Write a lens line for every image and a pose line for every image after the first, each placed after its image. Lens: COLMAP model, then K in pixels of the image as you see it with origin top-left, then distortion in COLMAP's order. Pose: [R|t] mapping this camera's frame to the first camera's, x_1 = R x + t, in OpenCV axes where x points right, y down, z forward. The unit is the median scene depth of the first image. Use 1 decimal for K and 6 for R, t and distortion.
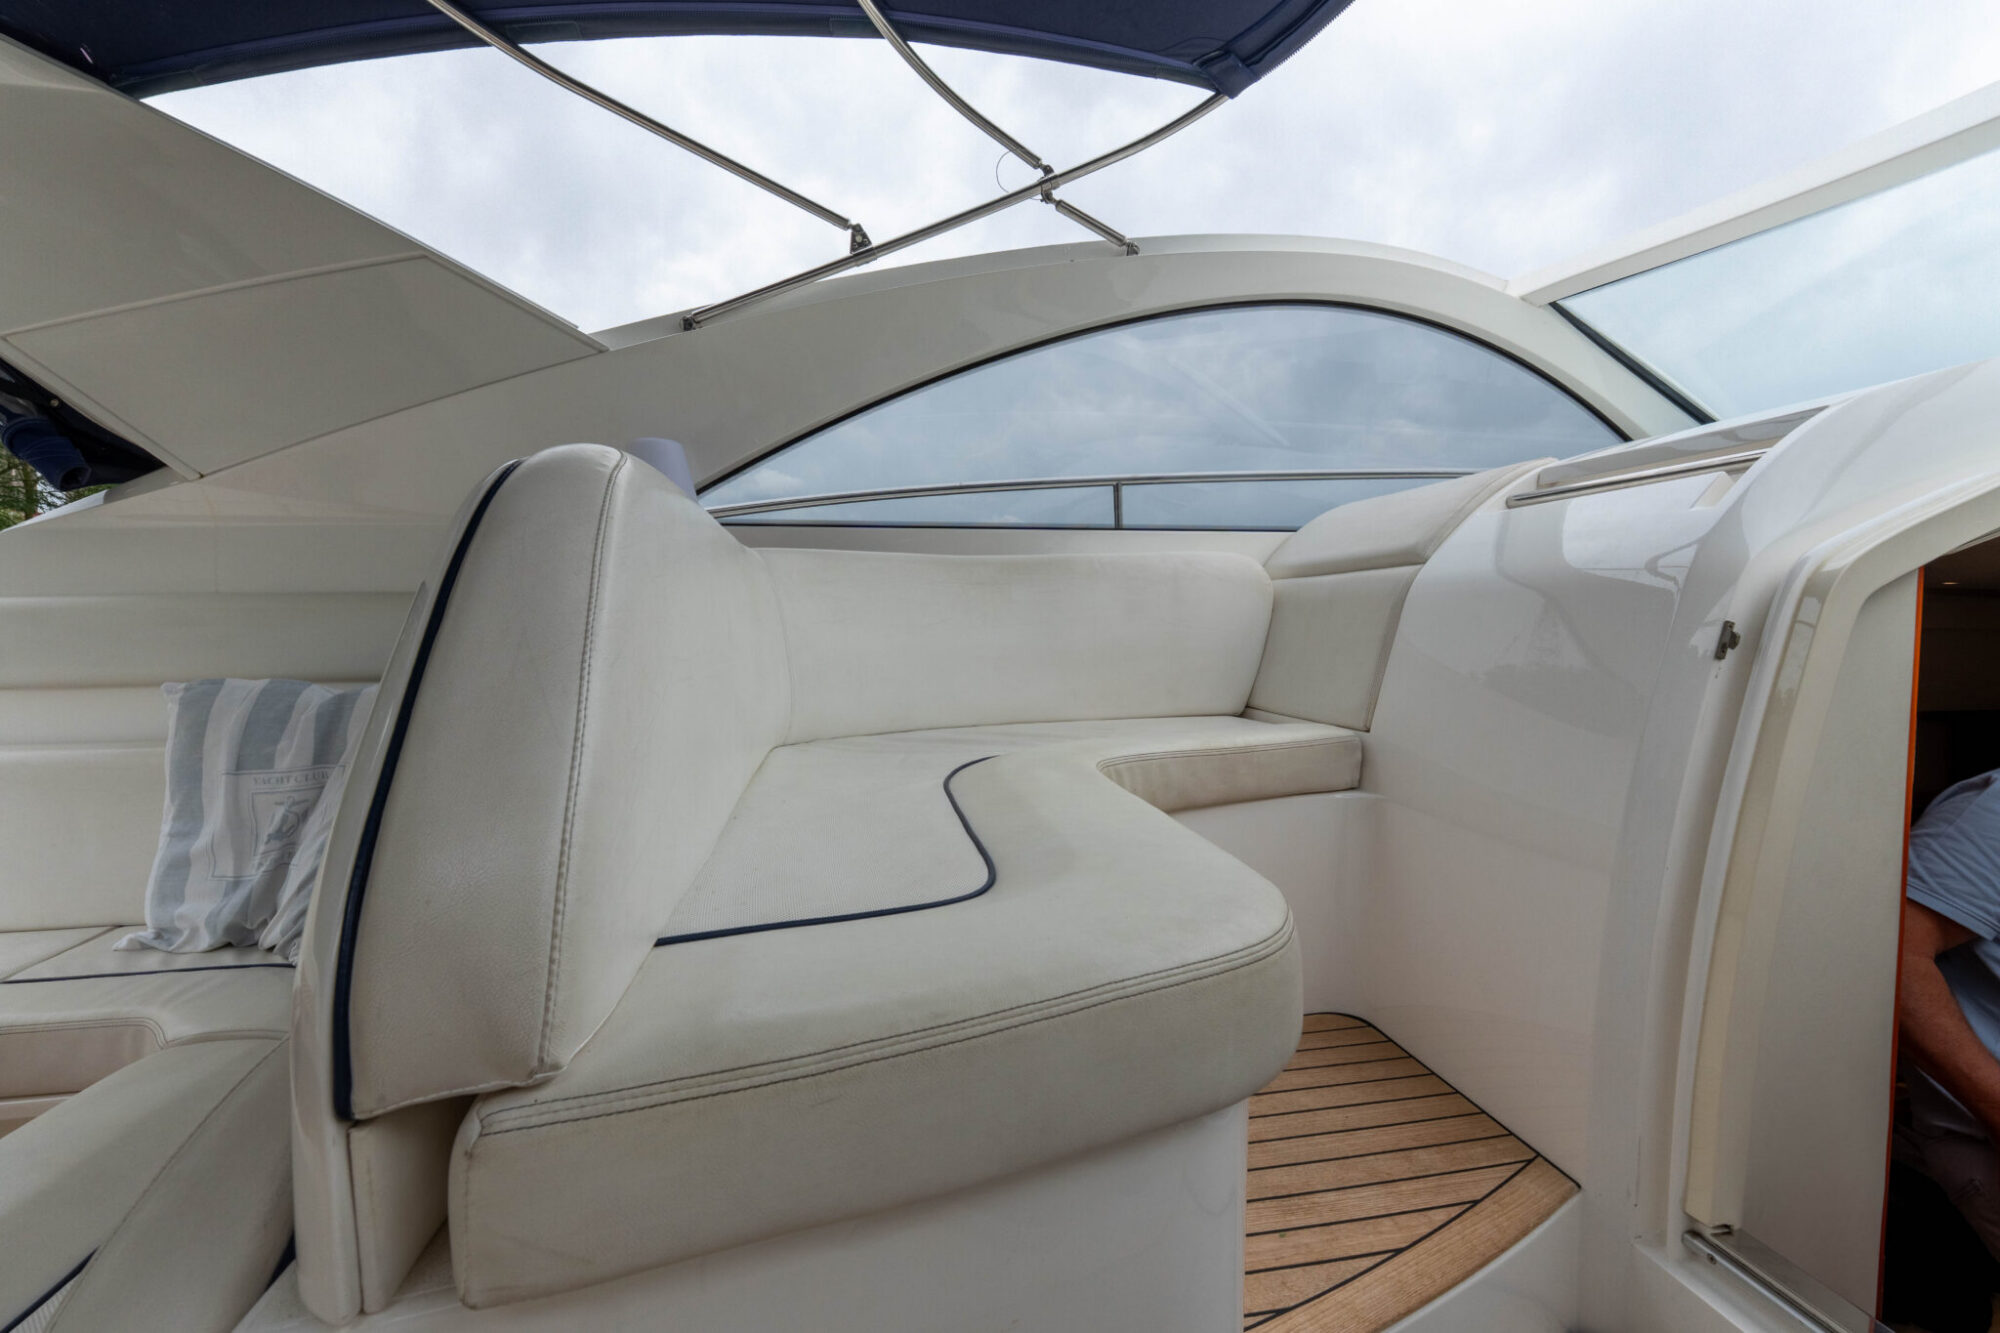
lens RADIAL K [[842.0, 0, 1000.2], [0, 842.0, 660.8], [0, 0, 1]] dist [-0.003546, -0.000257]
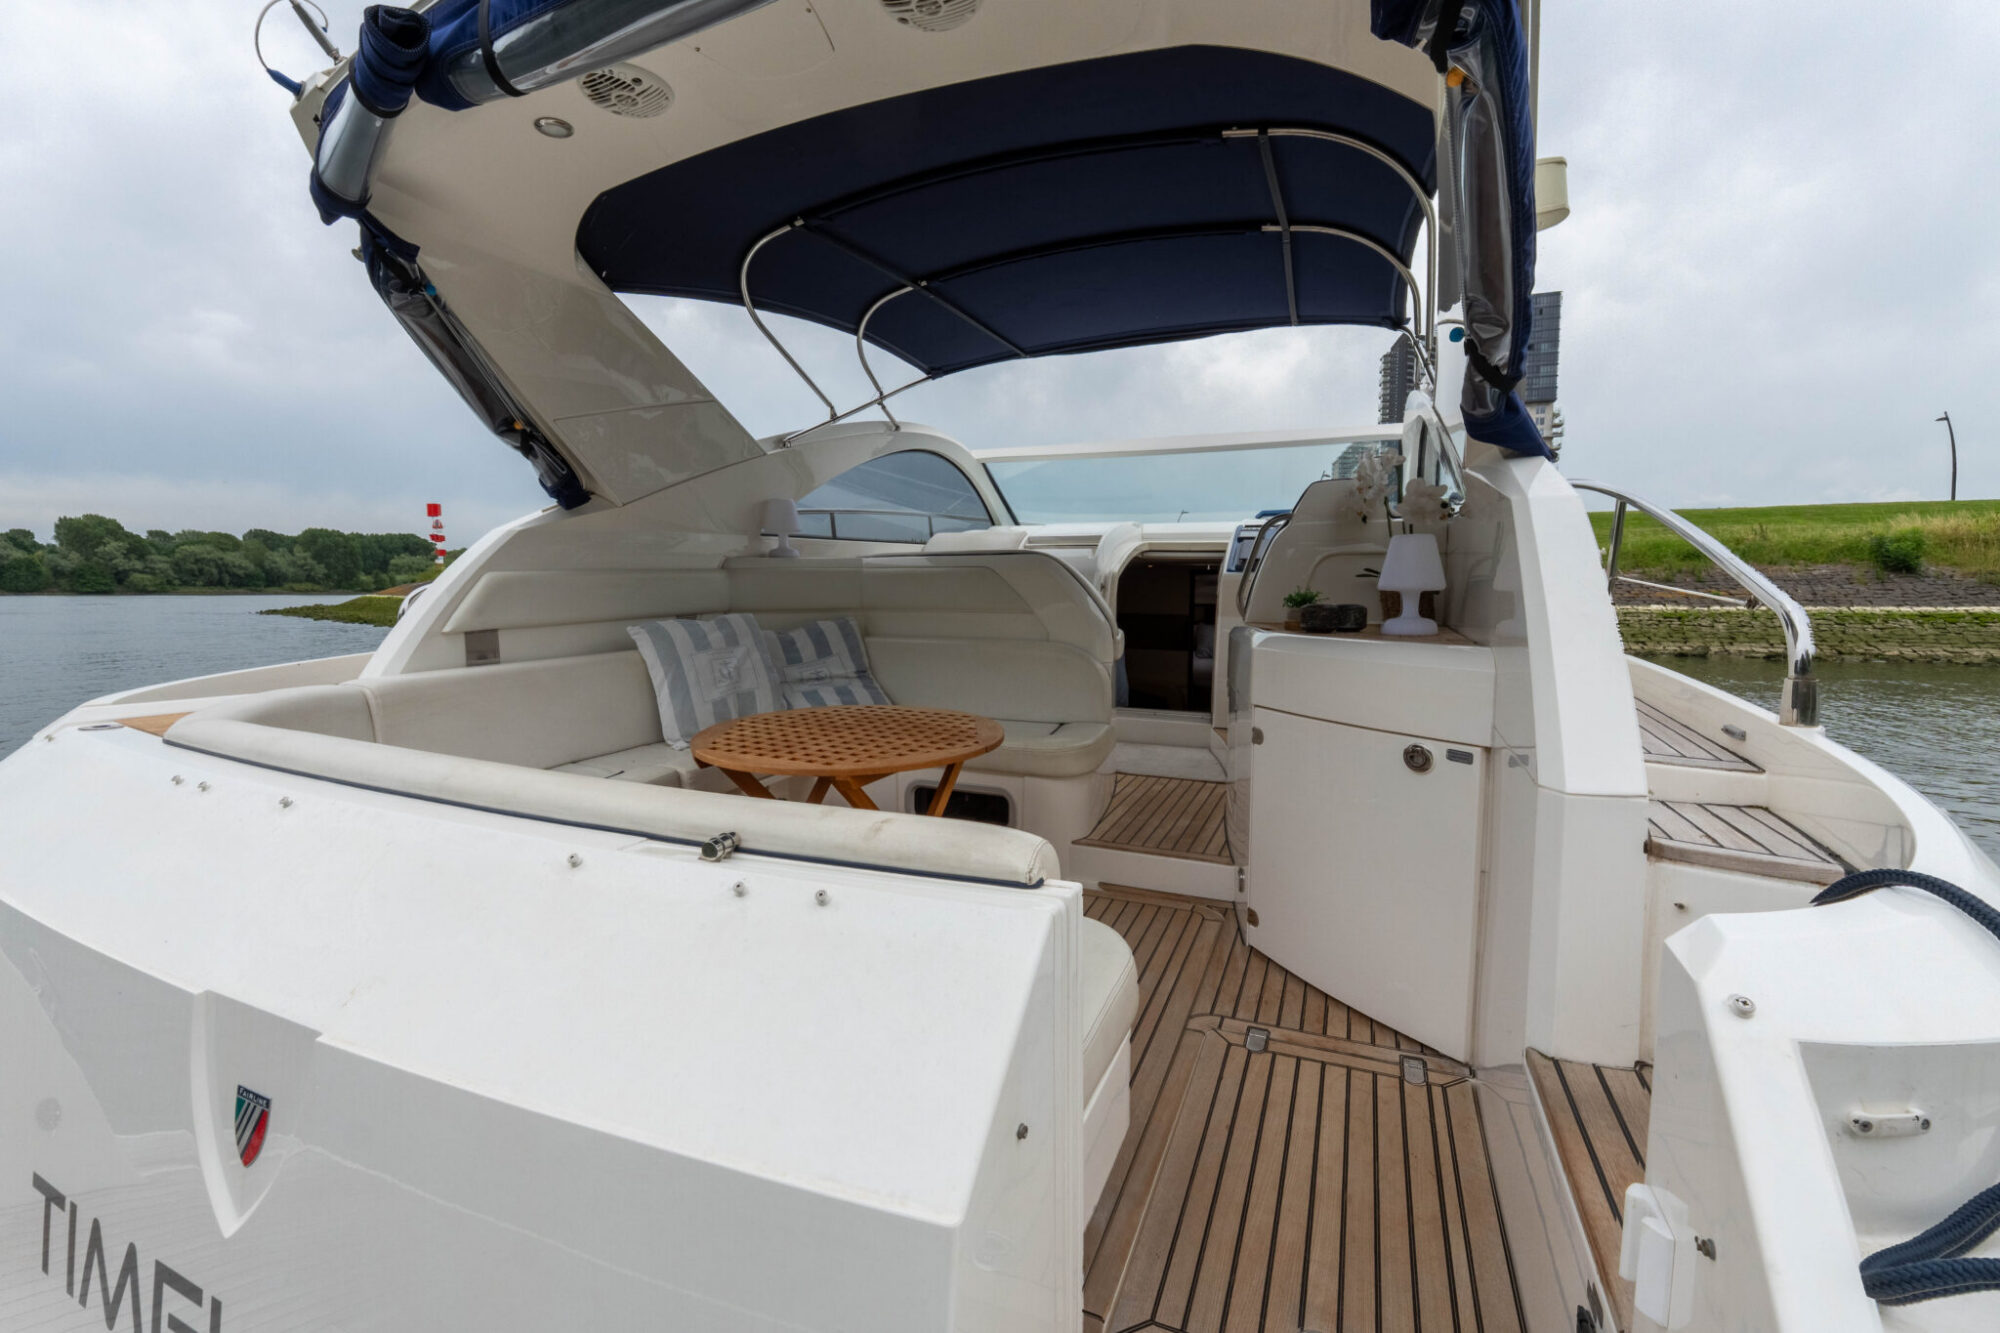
lens RADIAL K [[837.3, 0, 964.8], [0, 837.3, 662.9], [0, 0, 1]] dist [-0.001555, -0.000007]
pose [[0.578391, -0.083828, 0.811441, -1.831371], [0.035996, 0.996360, 0.077274, 0.007836], [-0.814965, -0.015486, 0.579303, -0.594395]]
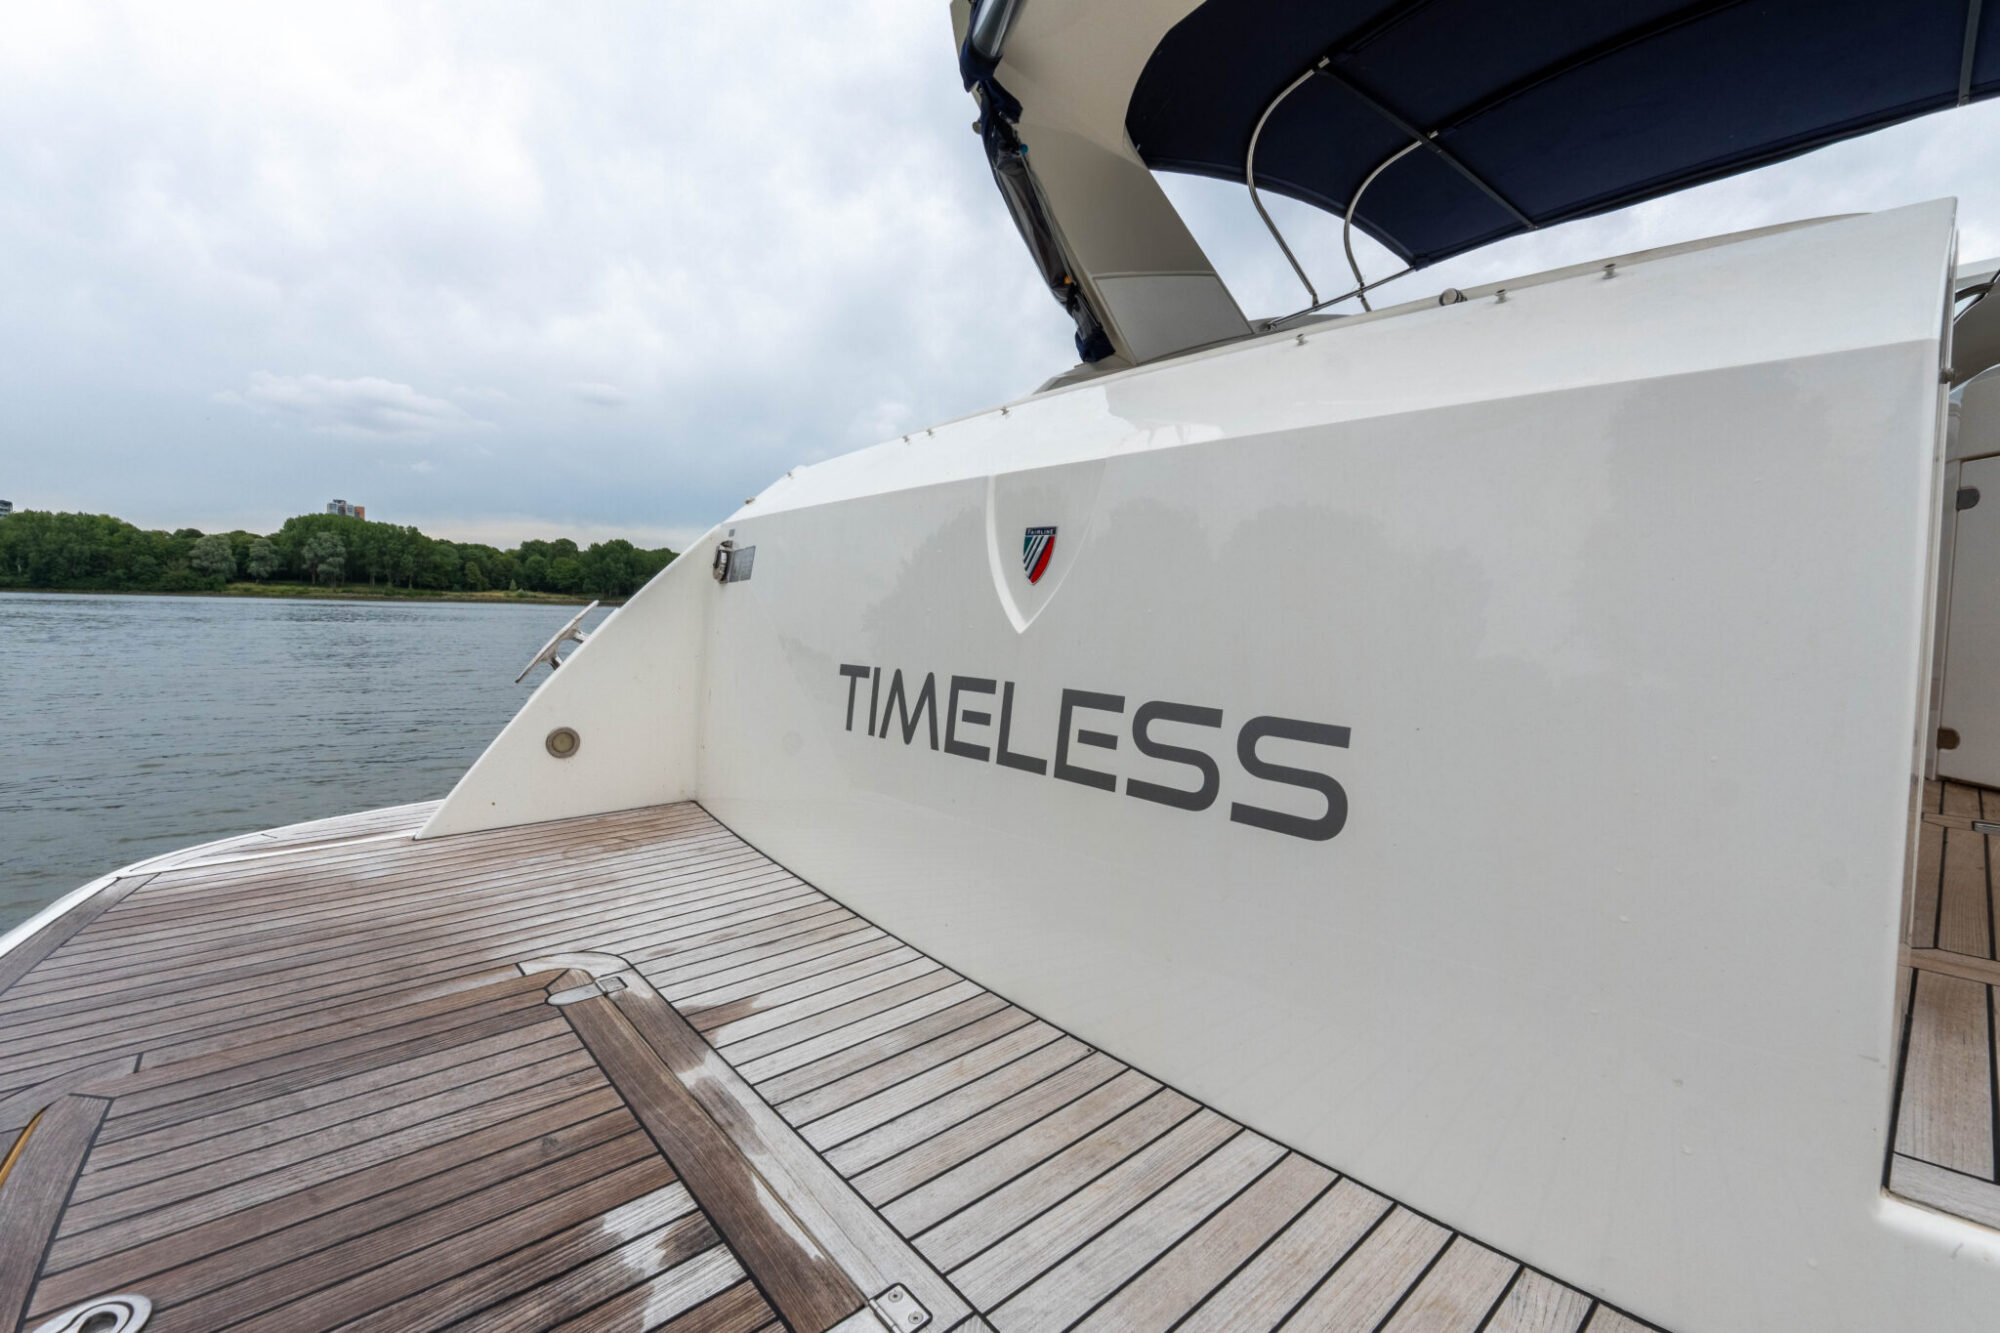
lens RADIAL K [[834.9, 0, 978.5], [0, 834.9, 675.6], [0, 0, 1]] dist [-0.002225, -0.000287]
pose [[0.863590, -0.029144, 0.503351, -2.083969], [0.017196, 0.999450, 0.028364, 0.420528], [-0.503901, -0.015839, 0.863616, -0.482577]]
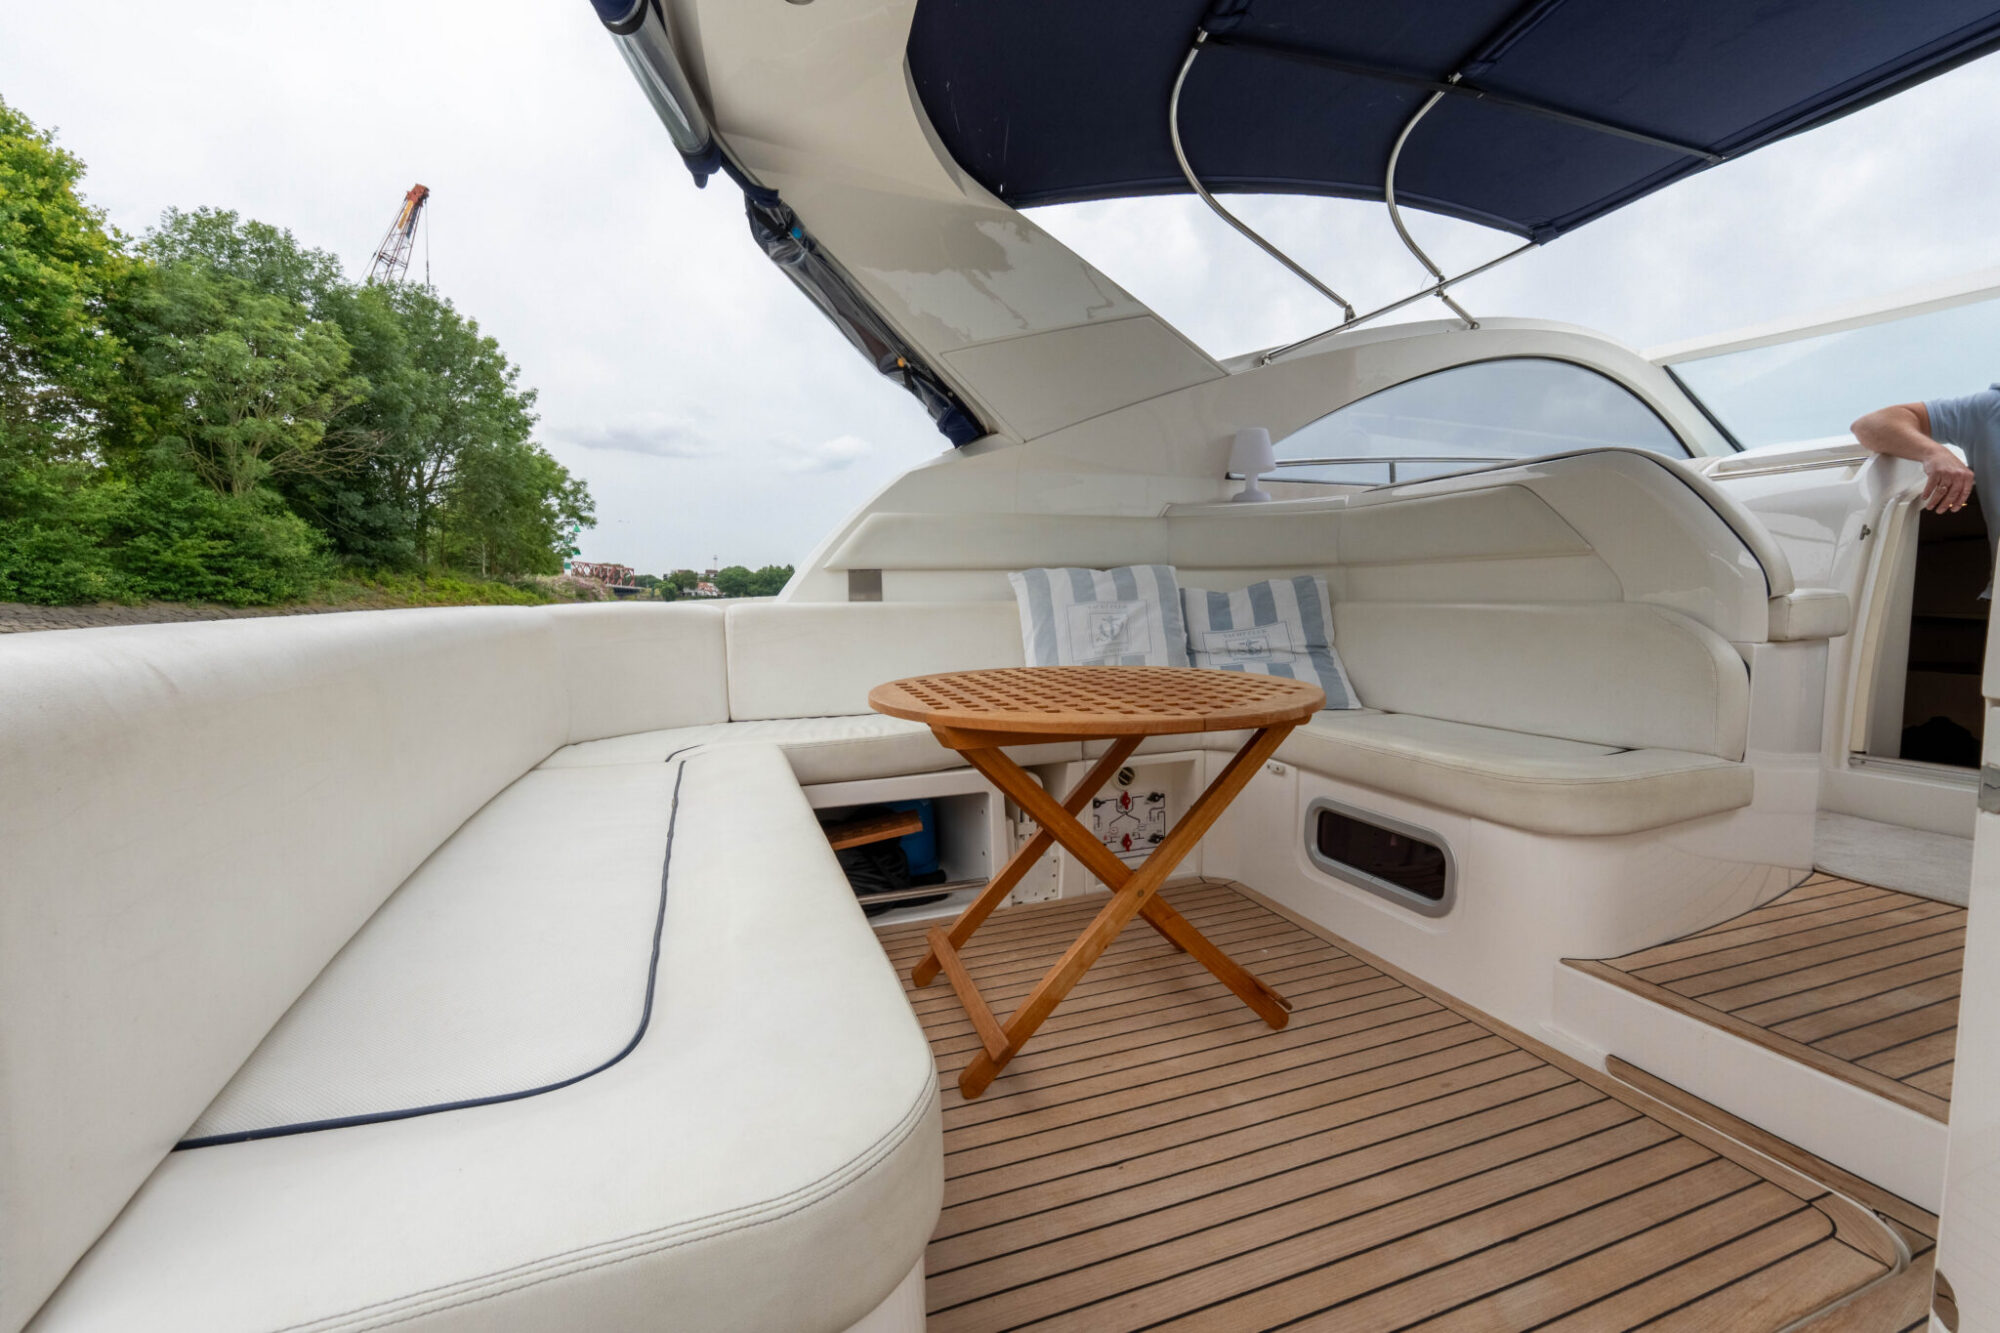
lens RADIAL K [[826.6, 0, 1003.9], [0, 826.6, 660.7], [0, 0, 1]] dist [-0.001783, -0.000148]
pose [[0.986041, -0.008126, 0.166301, -1.139092], [0.002780, 0.999473, 0.032355, 0.148450], [-0.166477, -0.031442, 0.985544, -0.559864]]
